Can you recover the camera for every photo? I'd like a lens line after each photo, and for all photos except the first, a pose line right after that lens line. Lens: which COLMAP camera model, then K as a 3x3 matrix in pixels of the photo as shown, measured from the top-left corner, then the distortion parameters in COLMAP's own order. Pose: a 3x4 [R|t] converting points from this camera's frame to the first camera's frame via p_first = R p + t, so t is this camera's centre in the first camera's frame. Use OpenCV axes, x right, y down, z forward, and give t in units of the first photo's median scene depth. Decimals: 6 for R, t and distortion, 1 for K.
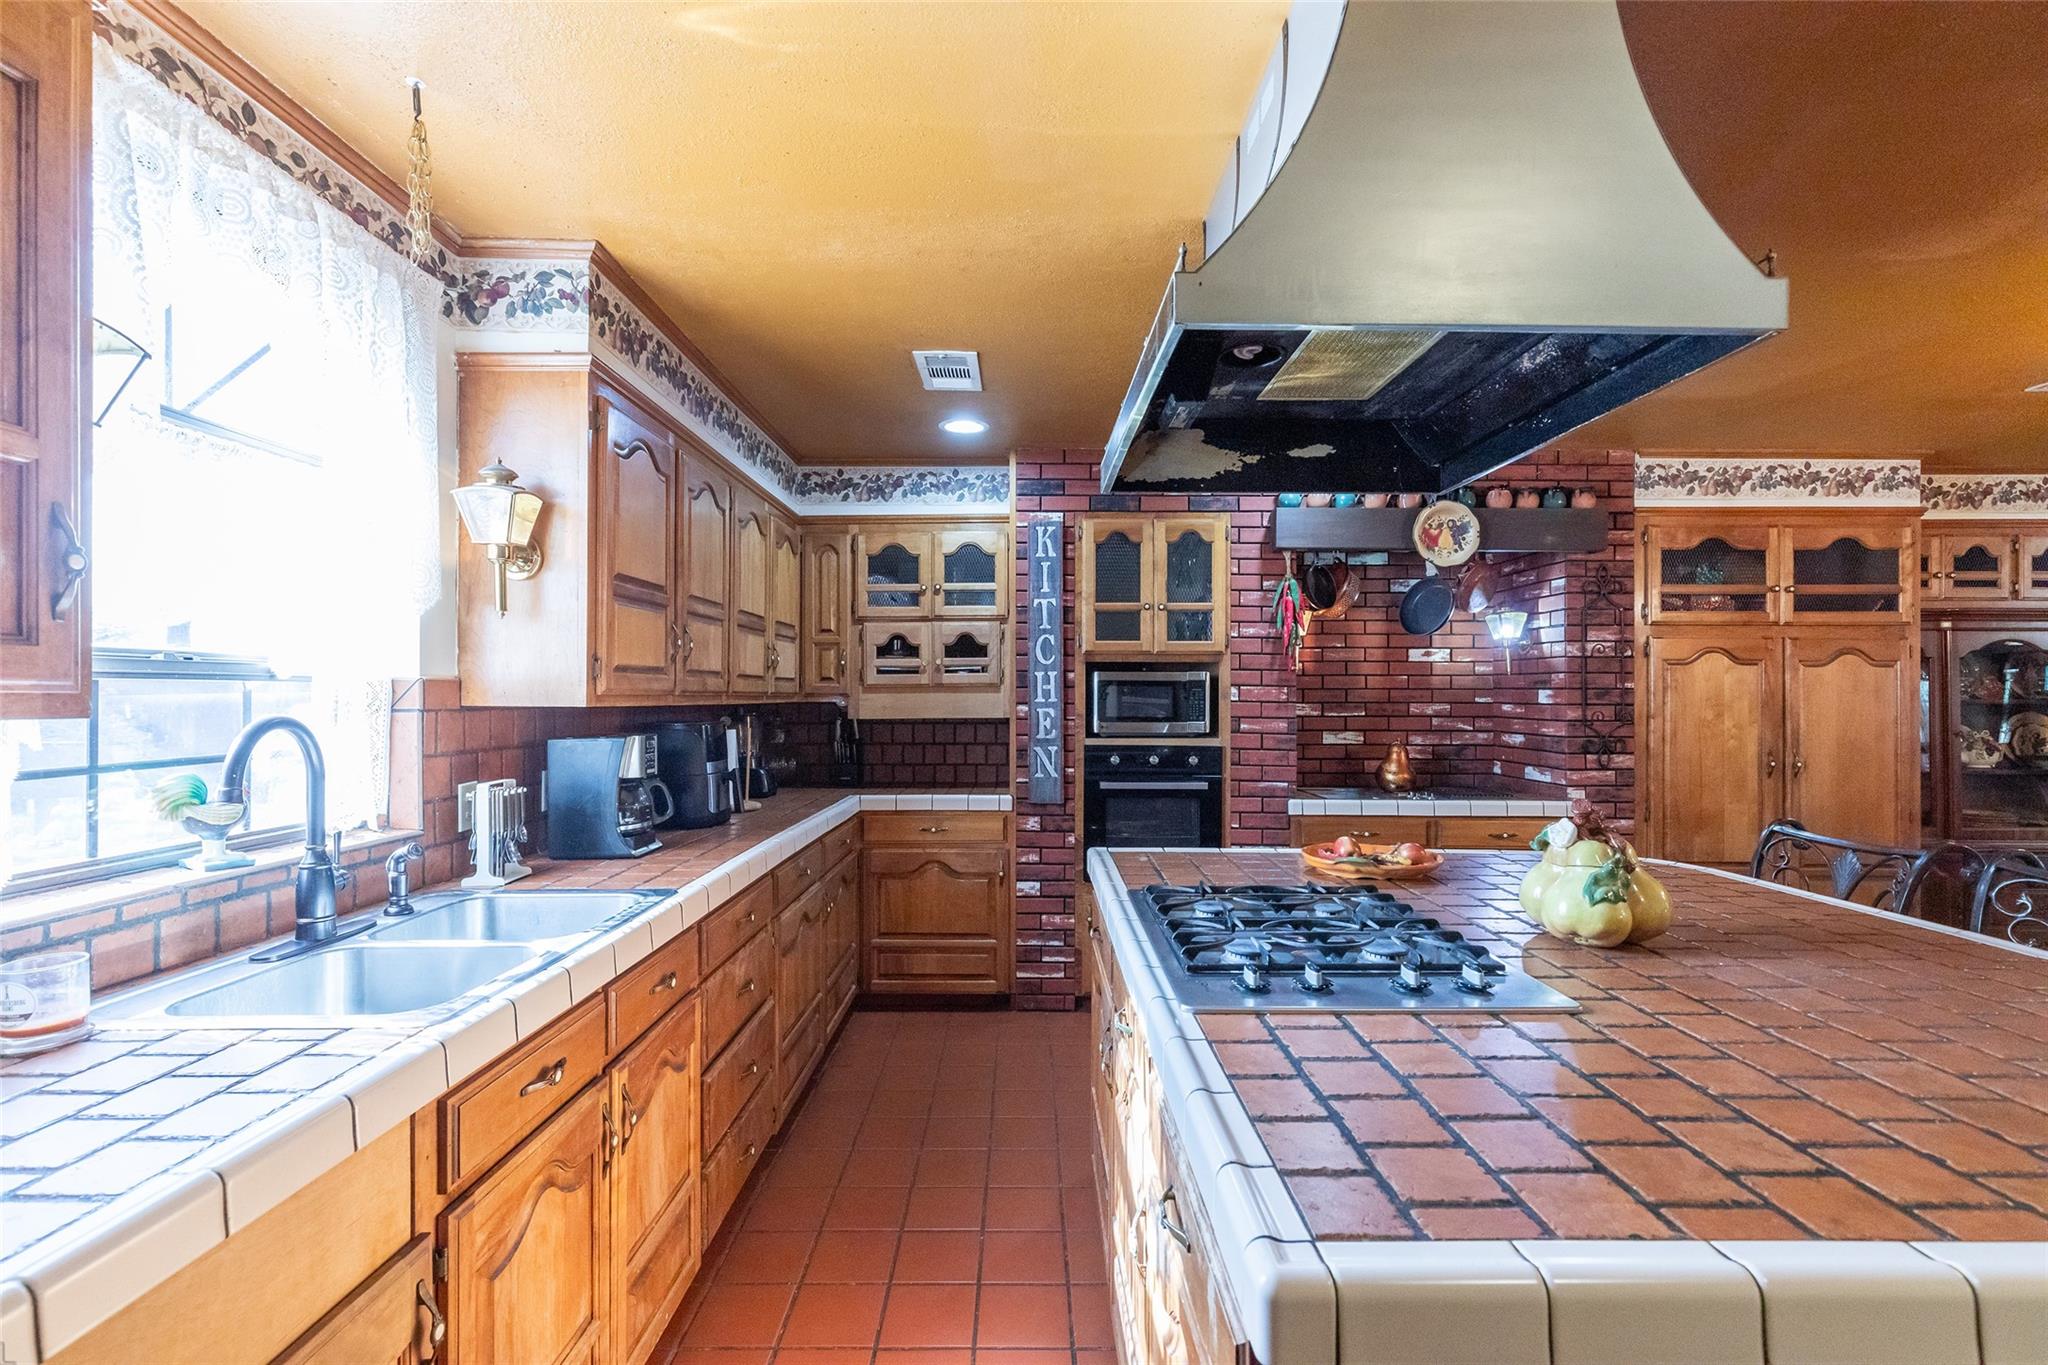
lens RADIAL K [[909.3, 0, 1016.0], [0, 909.3, 691.8], [0, 0, 1]] dist [0.005113, -0.000343]
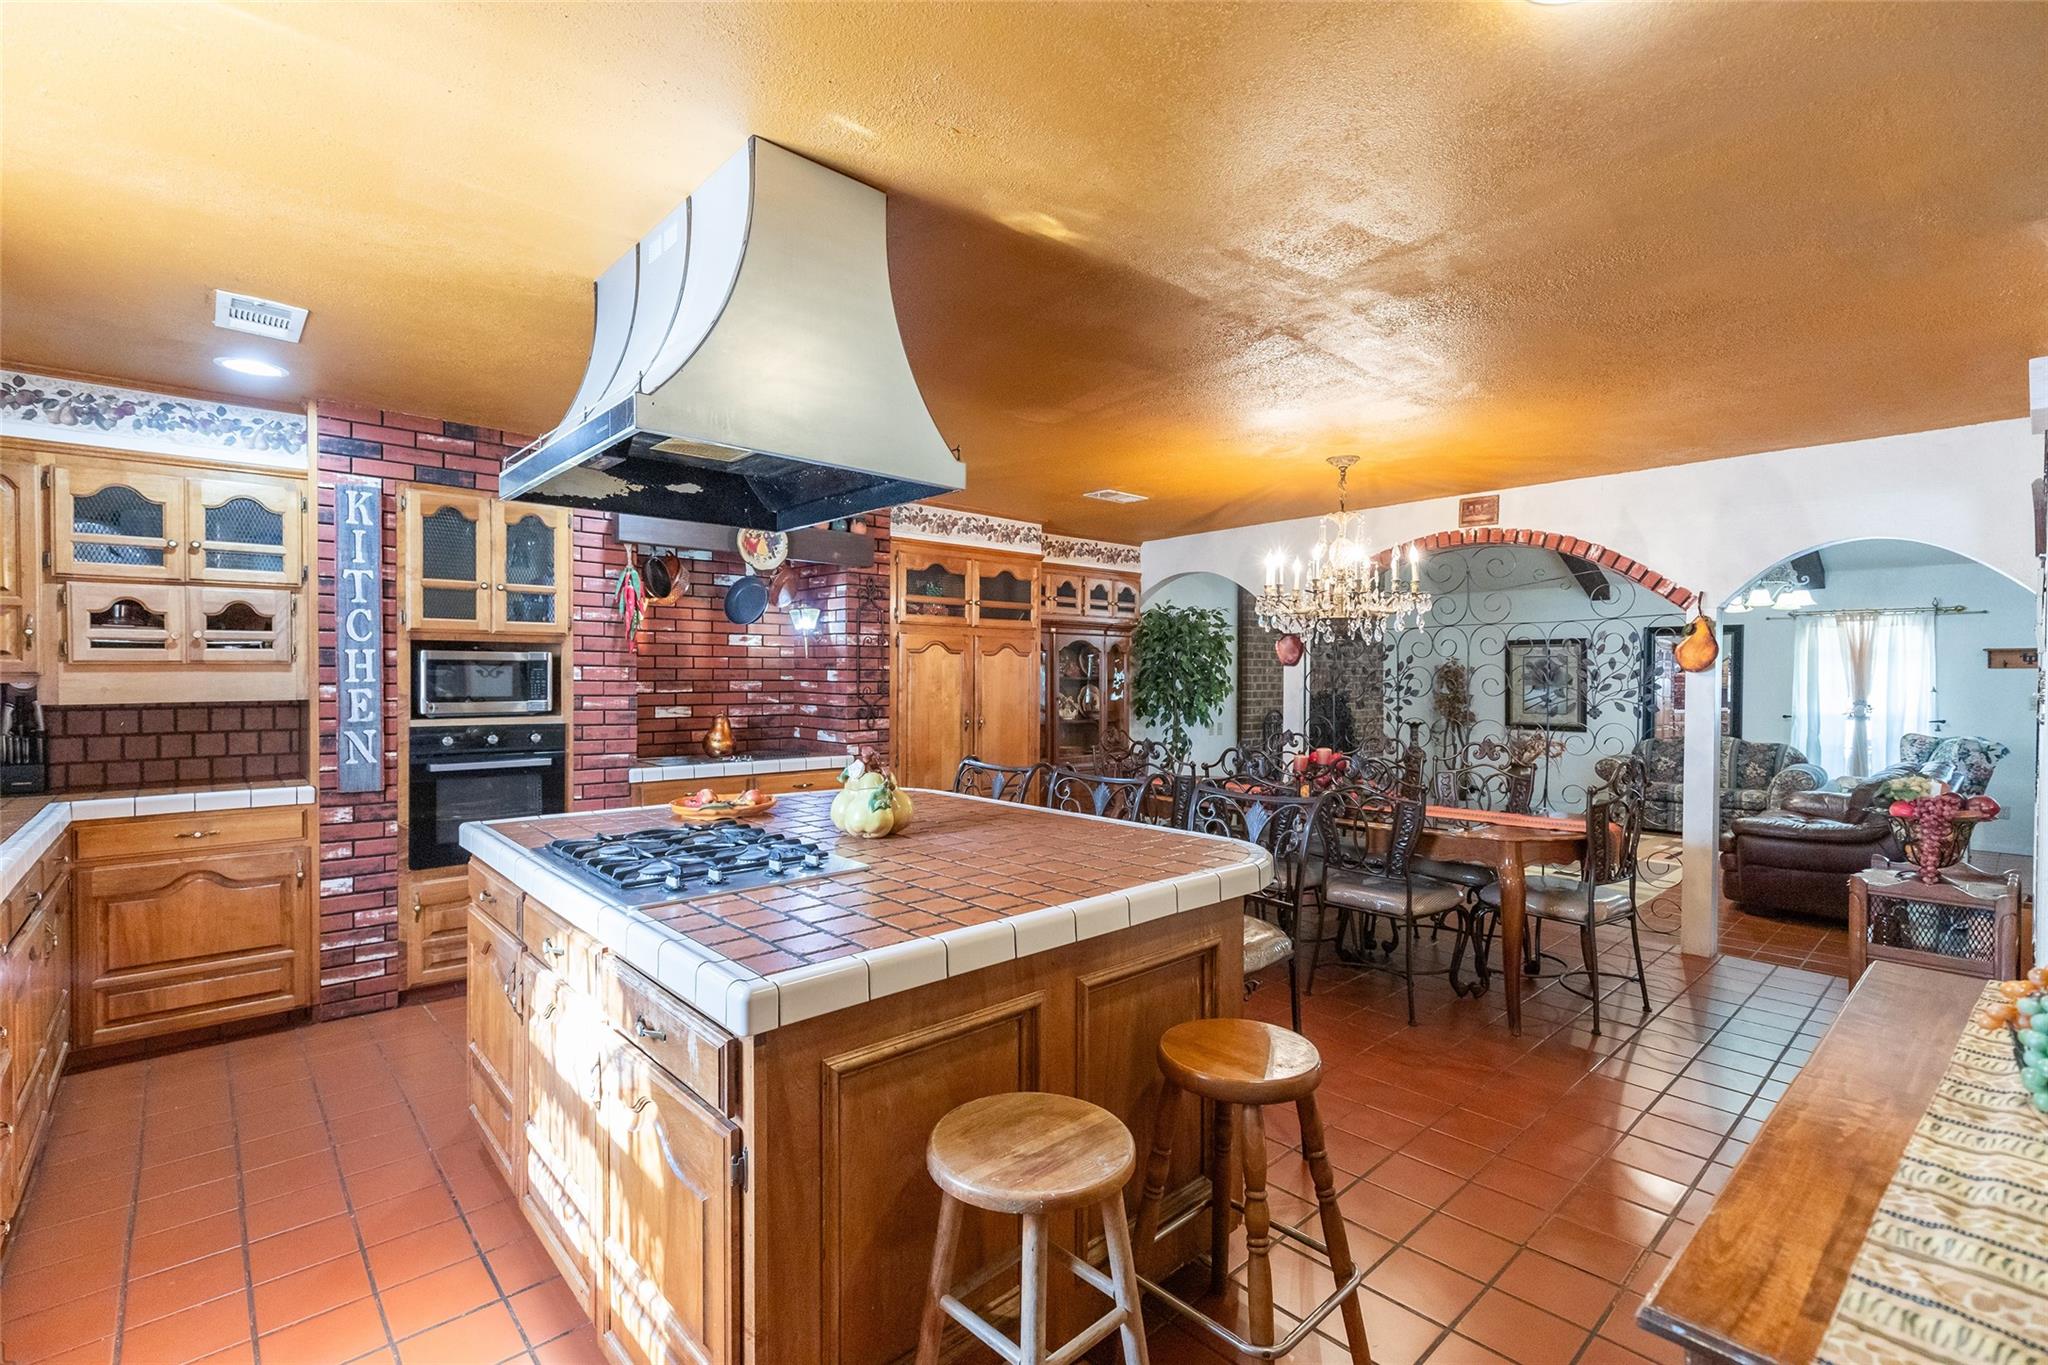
lens RADIAL K [[918.5, 0, 1024.0], [0, 918.5, 682.5], [0, 0, 1]] dist [0.001595, 0.000285]
pose [[0.733913, -0.005701, 0.679219, -0.106195], [-0.007473, 0.999836, 0.016467, -0.008874], [-0.679202, -0.017161, 0.733751, -0.143020]]
